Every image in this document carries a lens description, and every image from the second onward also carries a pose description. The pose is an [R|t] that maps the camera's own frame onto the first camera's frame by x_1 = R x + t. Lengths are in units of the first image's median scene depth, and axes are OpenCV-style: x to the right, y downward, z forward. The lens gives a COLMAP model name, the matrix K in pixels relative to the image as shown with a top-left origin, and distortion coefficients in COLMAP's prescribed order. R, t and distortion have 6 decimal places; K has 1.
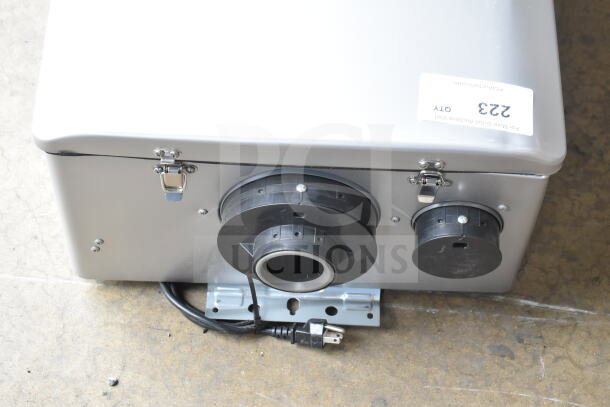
lens RADIAL K [[1318.9, 0, 304.8], [0, 1318.9, 203.1], [0, 0, 1]] dist [-0.117505, 0.000000]
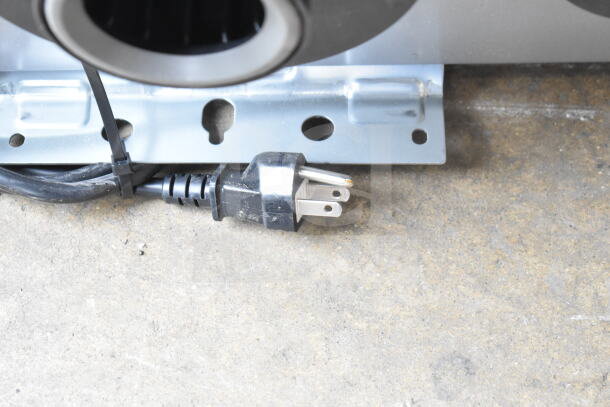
lens RADIAL K [[1387.1, 0, 304.8], [0, 1387.1, 204.3], [0, 0, 1]] dist [-0.030668, 0.000000]
pose [[0.998323, -0.045215, -0.036146, 0.030332], [0.050388, 0.986130, 0.158144, 0.040073], [0.028494, -0.159700, 0.986754, 0.603099]]
